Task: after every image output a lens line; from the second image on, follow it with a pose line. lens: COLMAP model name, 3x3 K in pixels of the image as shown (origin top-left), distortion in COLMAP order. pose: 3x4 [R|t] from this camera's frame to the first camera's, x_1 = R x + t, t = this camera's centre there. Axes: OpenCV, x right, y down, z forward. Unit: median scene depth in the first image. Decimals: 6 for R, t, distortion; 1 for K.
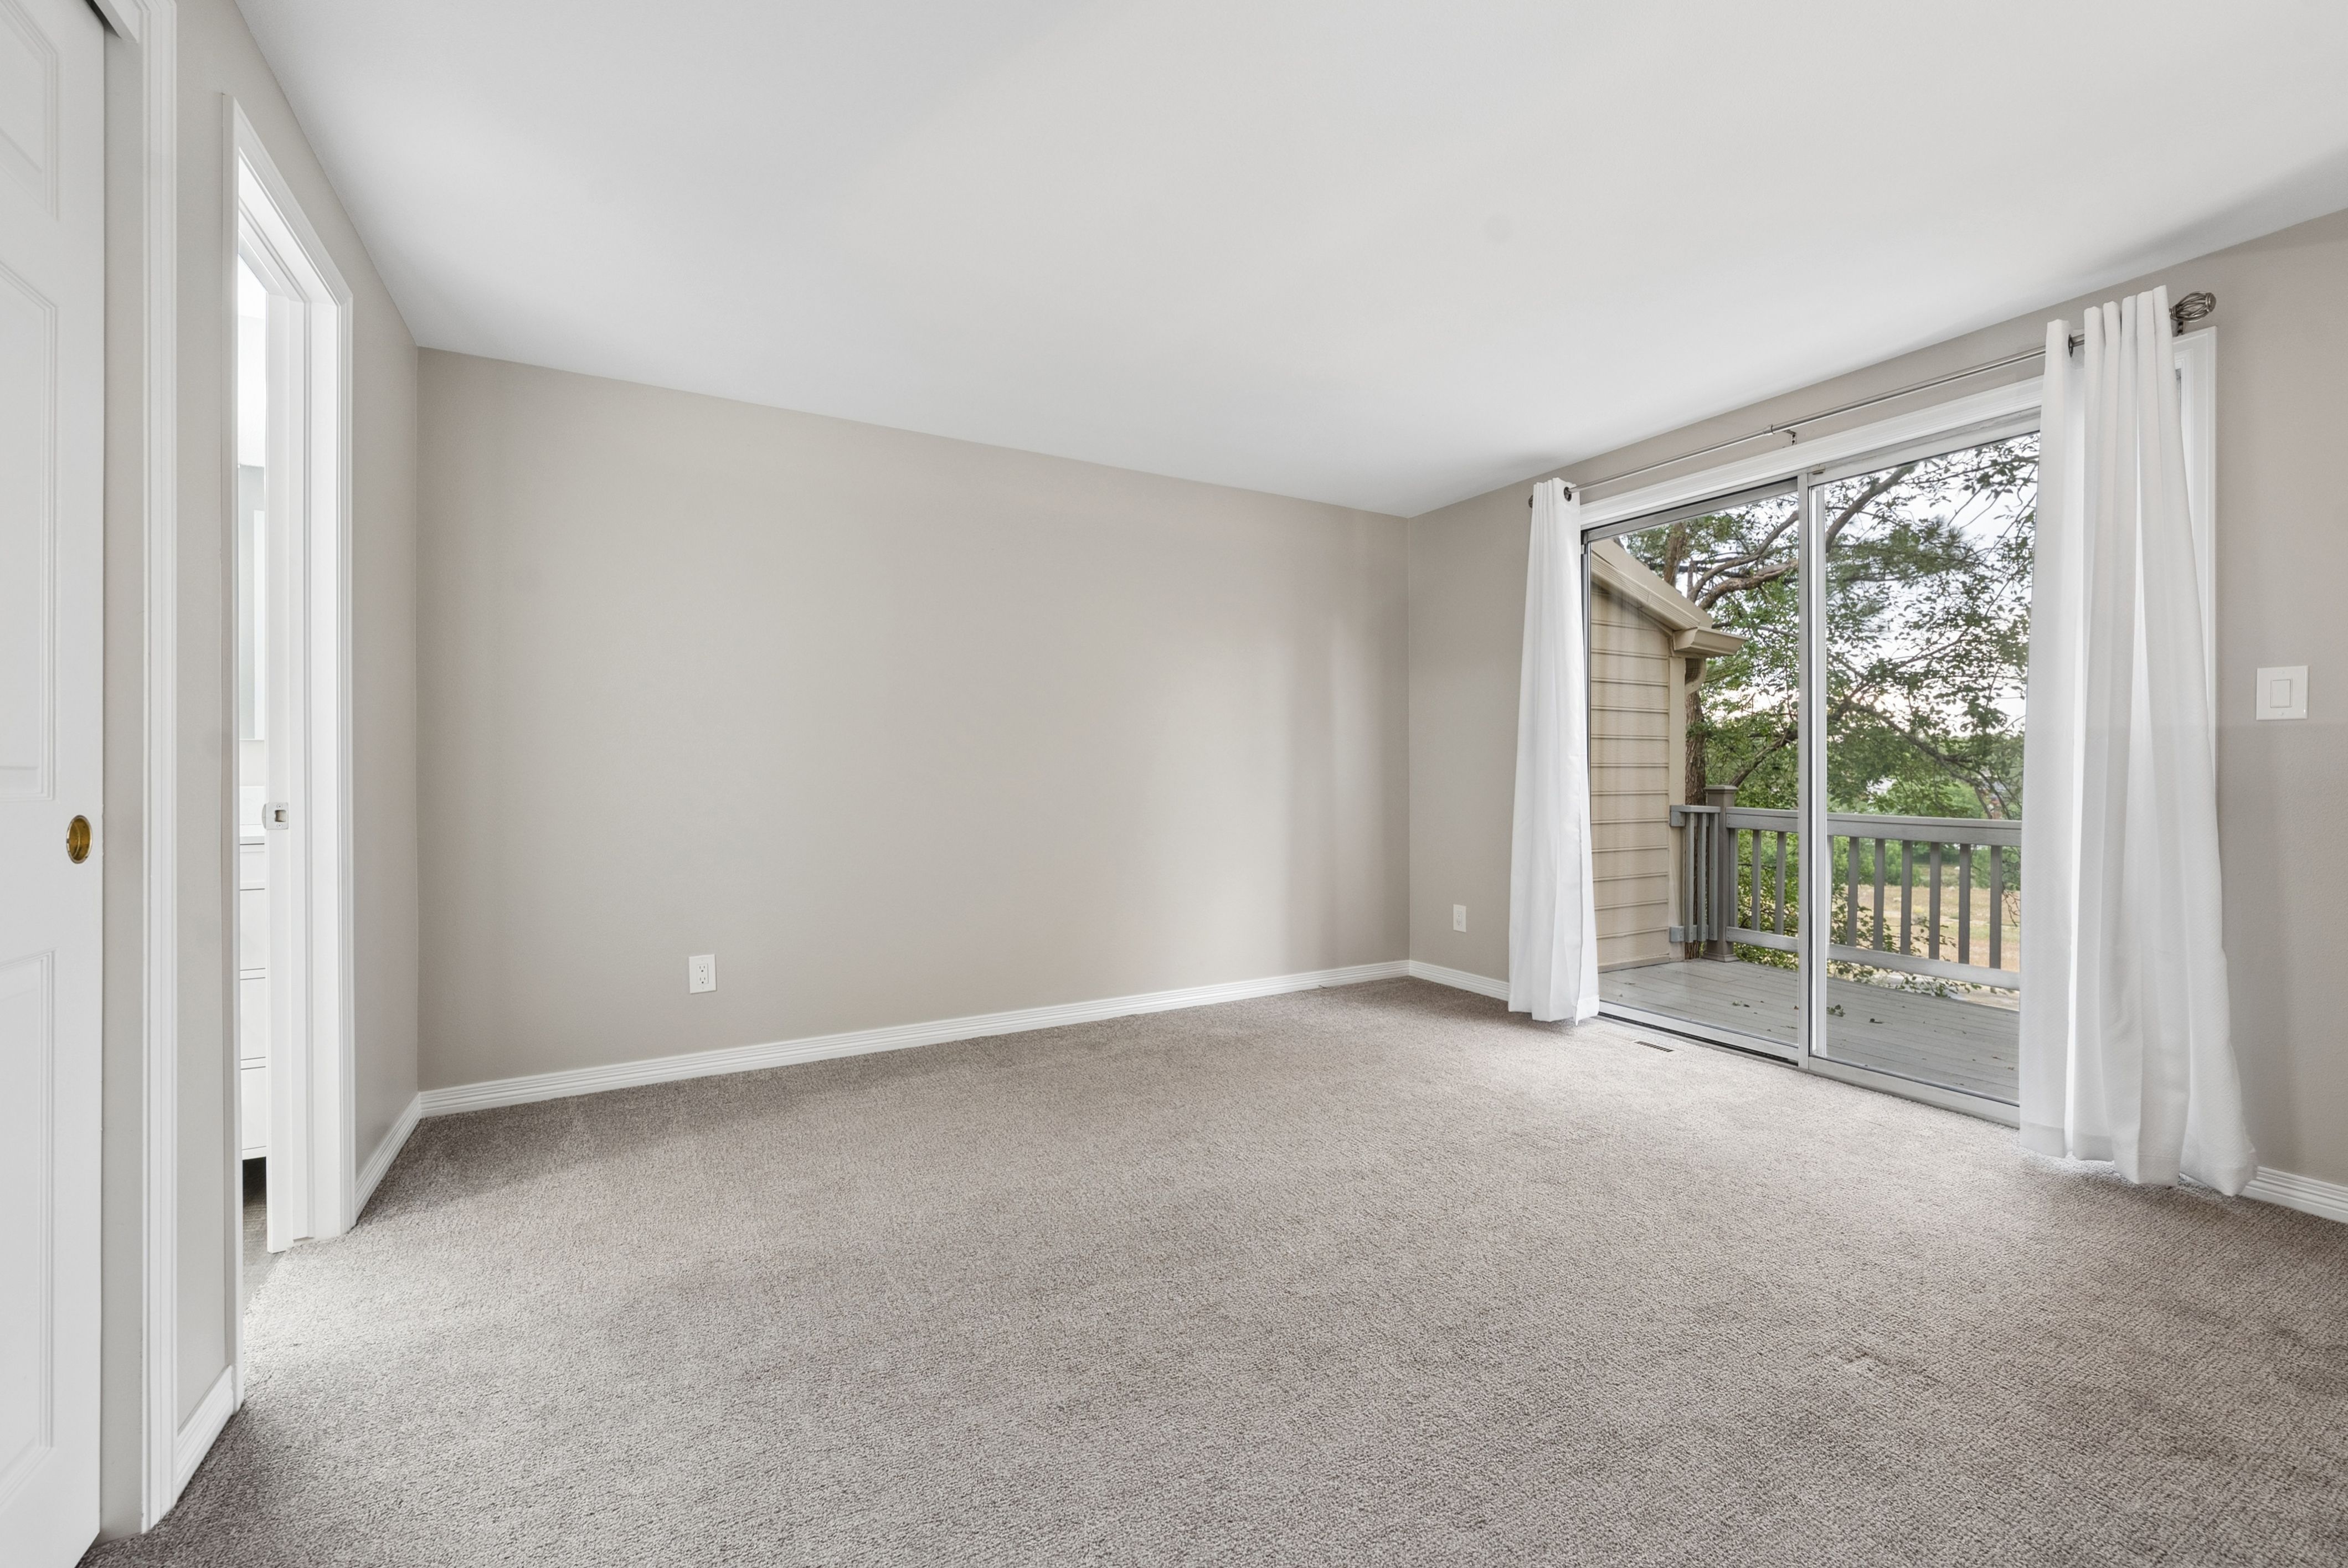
lens RADIAL K [[877.5, 0, 1190.1], [0, 877.5, 775.1], [0, 0, 1]] dist [-0.000415, -0.000230]
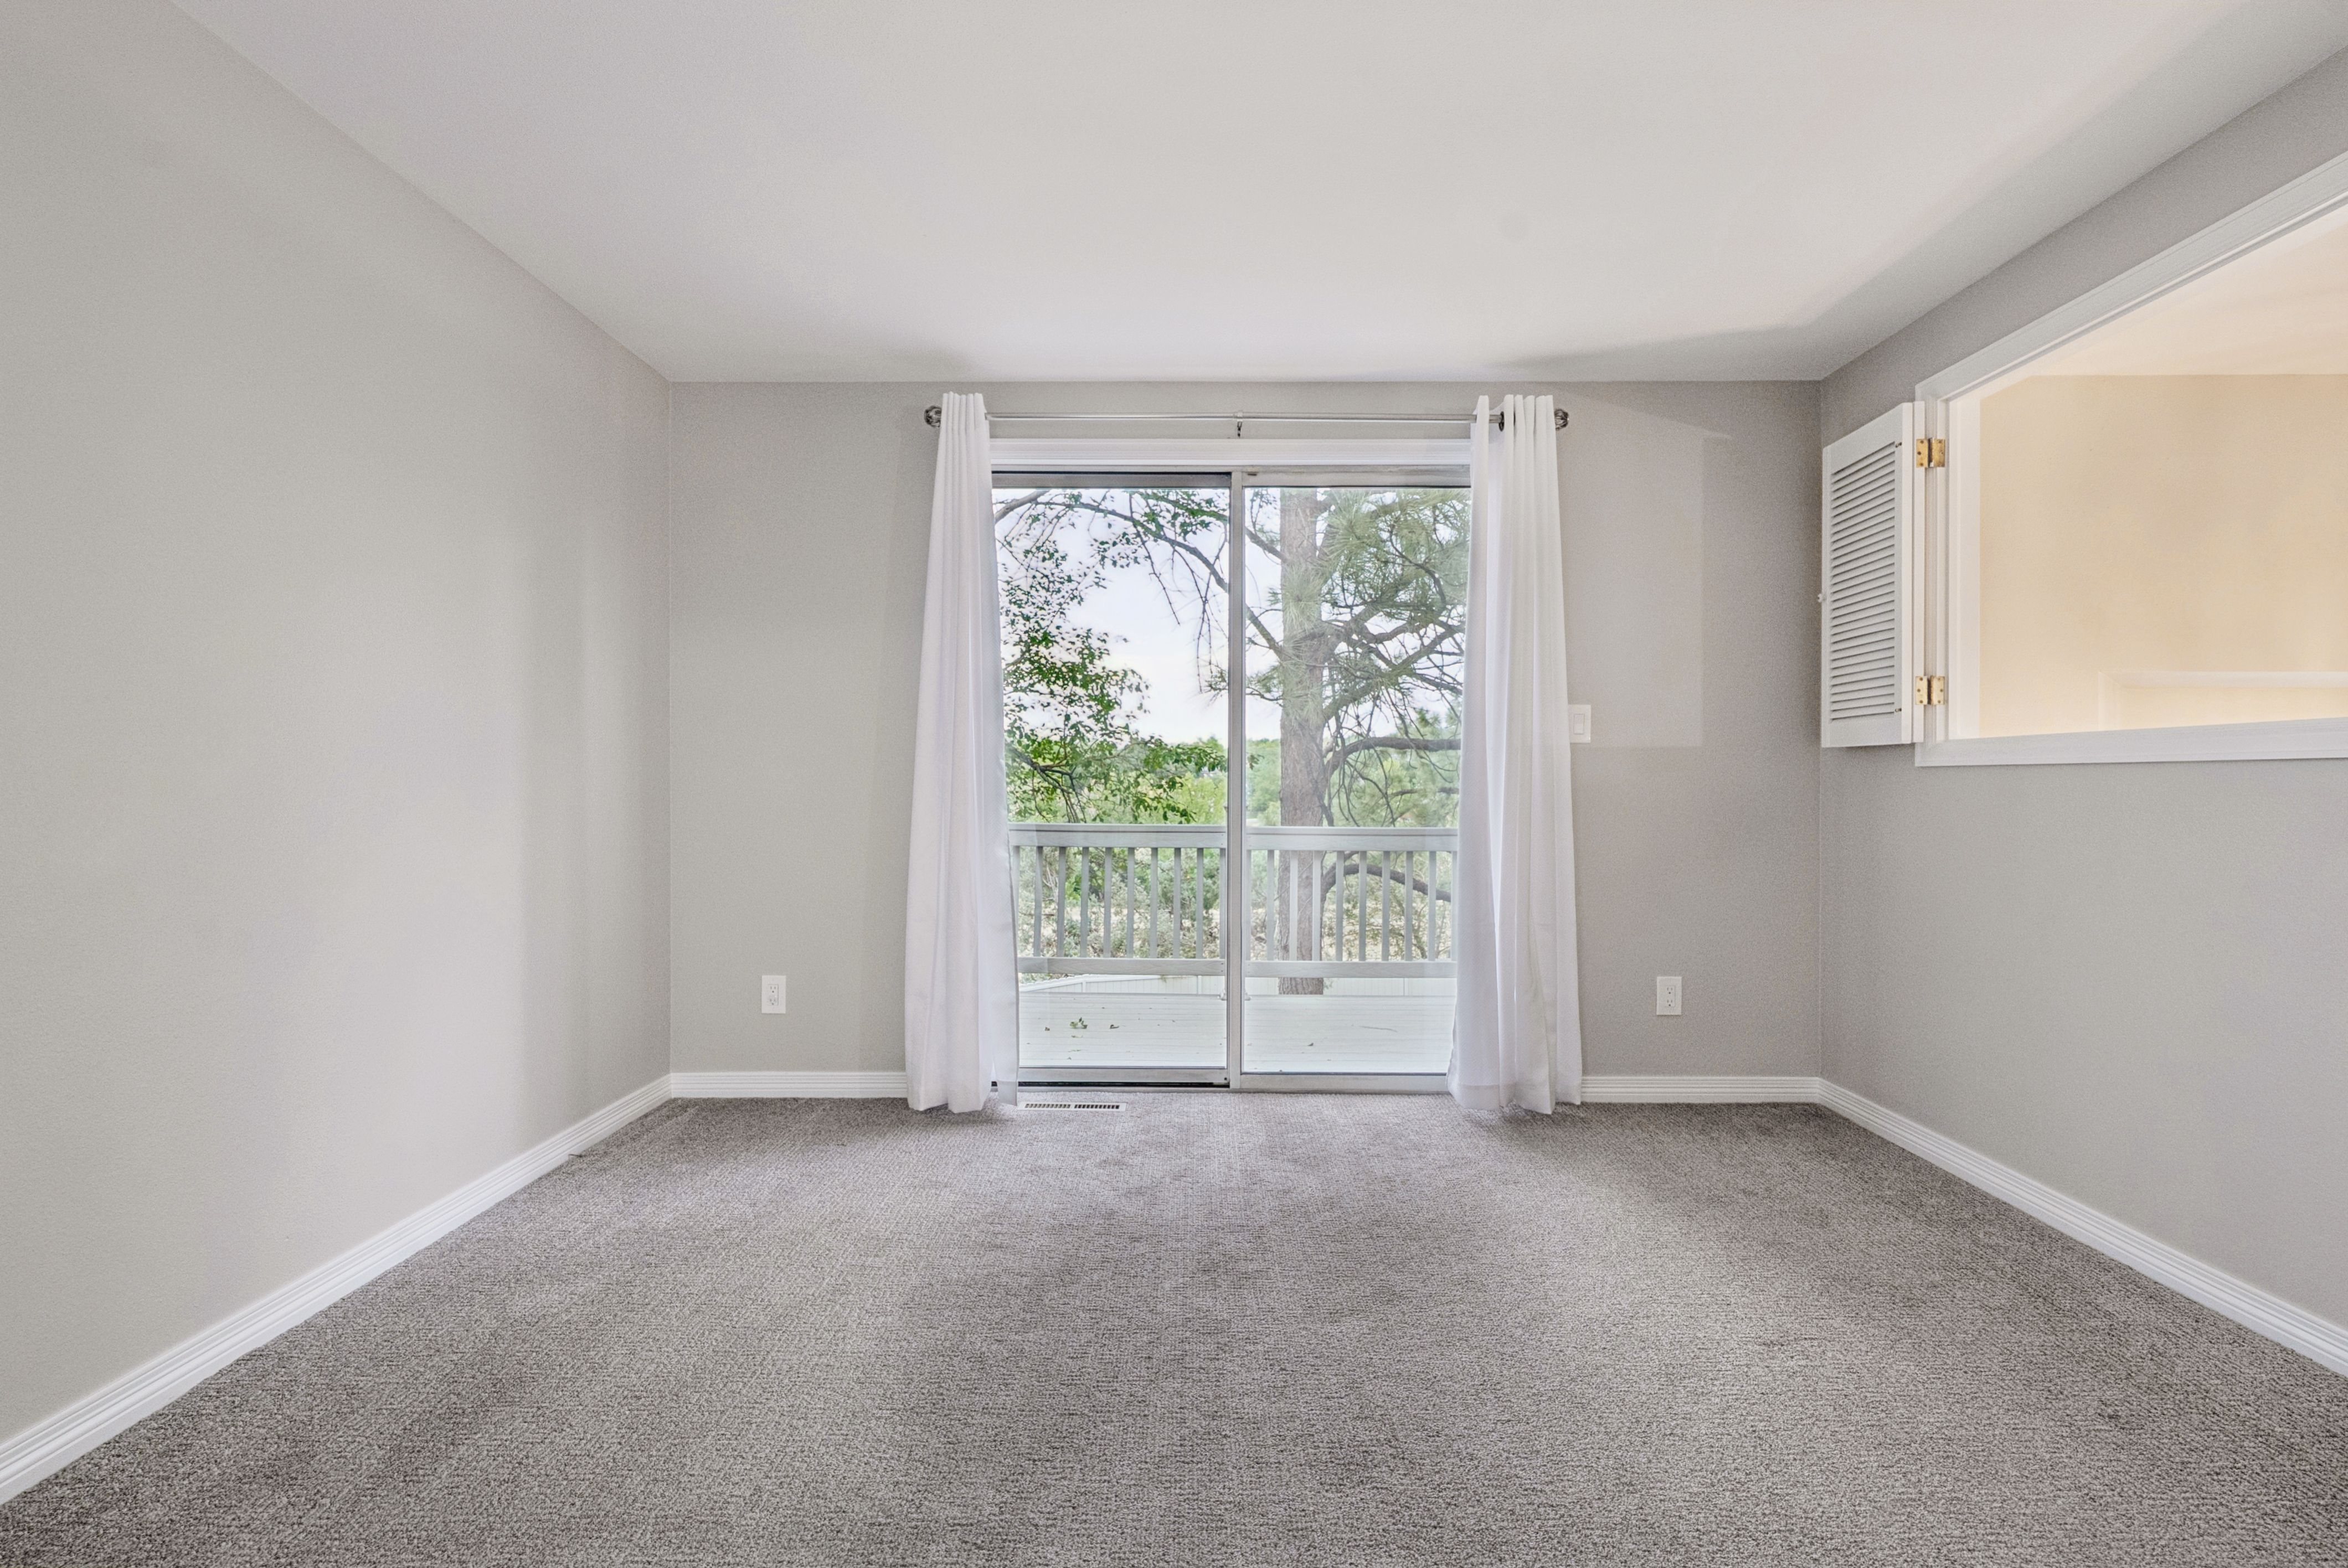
lens RADIAL K [[1041.1, 0, 1176.0], [0, 1041.1, 803.6], [0, 0, 1]] dist [0.000002, -0.000201]
pose [[0.540129, -0.015424, 0.841441, -0.302506], [-0.000238, 0.999829, 0.018480, -0.001634], [-0.841582, -0.010182, 0.540034, 0.442039]]
